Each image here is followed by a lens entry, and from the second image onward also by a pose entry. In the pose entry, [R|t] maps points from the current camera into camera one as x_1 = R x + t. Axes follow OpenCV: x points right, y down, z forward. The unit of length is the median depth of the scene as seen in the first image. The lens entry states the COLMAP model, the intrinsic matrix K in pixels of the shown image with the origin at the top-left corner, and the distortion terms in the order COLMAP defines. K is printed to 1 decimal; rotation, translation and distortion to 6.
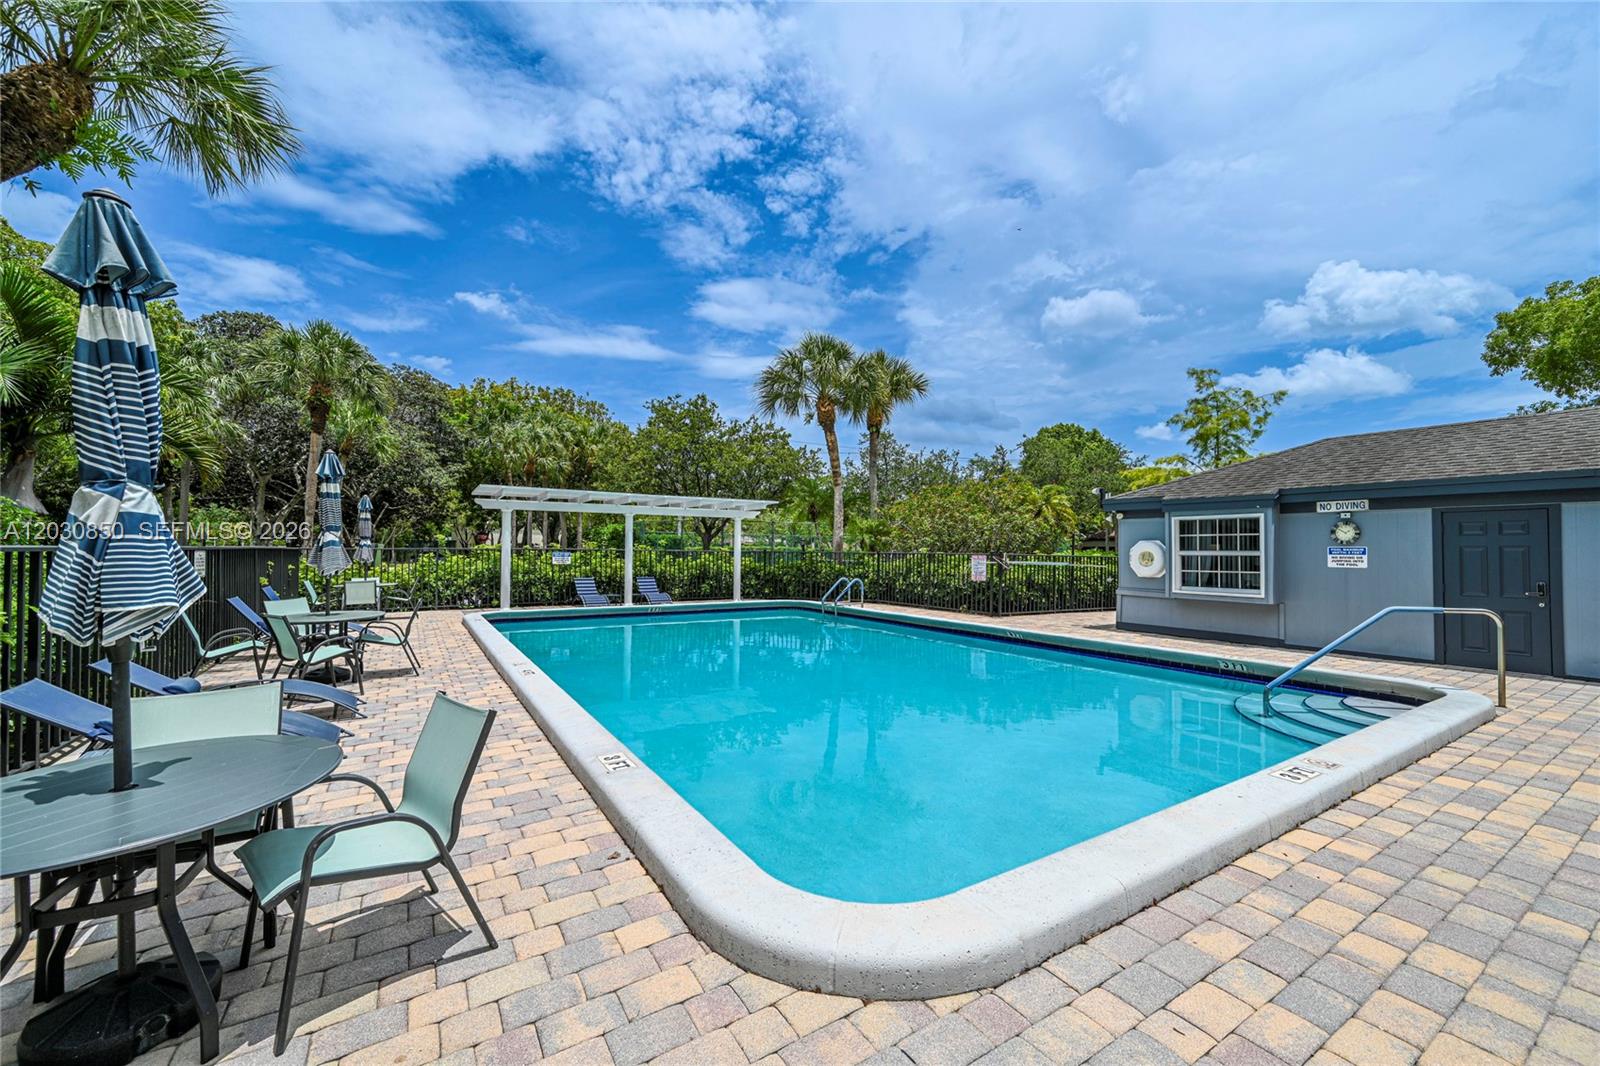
lens RADIAL K [[627.7, 0, 802.7], [0, 627.7, 538.3], [0, 0, 1]] dist [-0.000289, -0.000493]
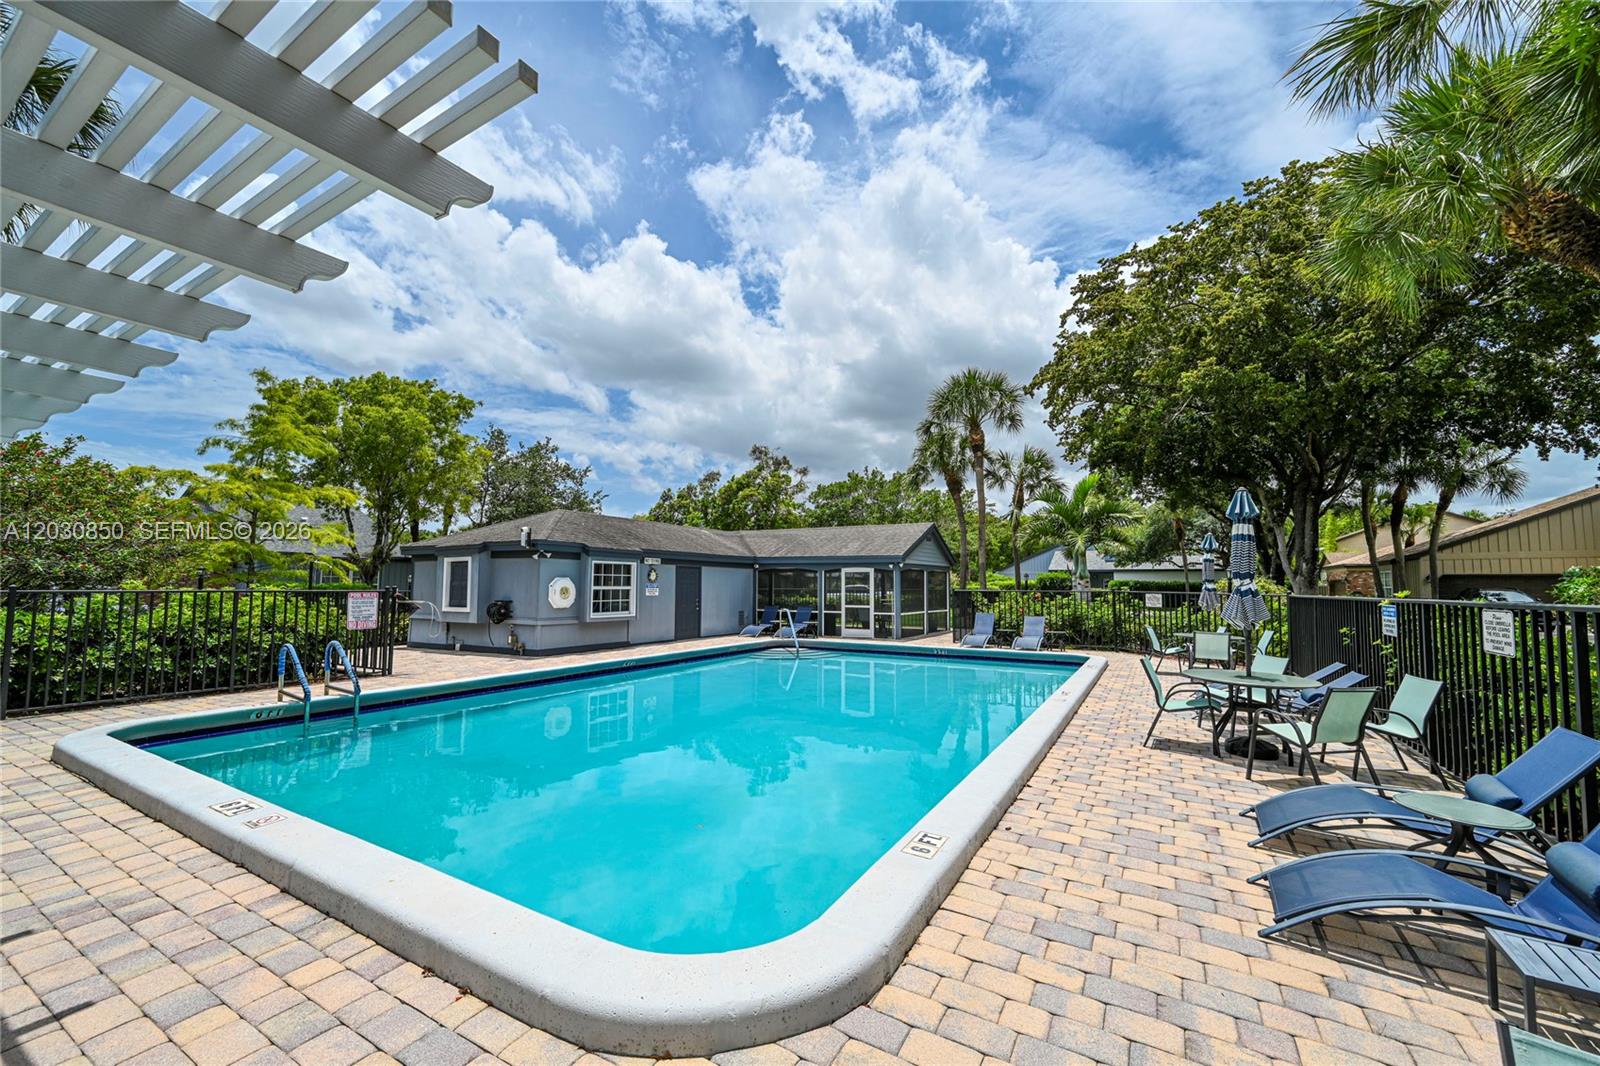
lens RADIAL K [[627.7, 0, 798.1], [0, 627.7, 542.0], [0, 0, 1]] dist [-0.000289, -0.000493]
pose [[-0.466640, 0.059274, 0.882459, -0.820528], [-0.018689, 0.996868, -0.076842, 0.021991], [-0.884250, -0.052350, -0.464070, 1.310939]]
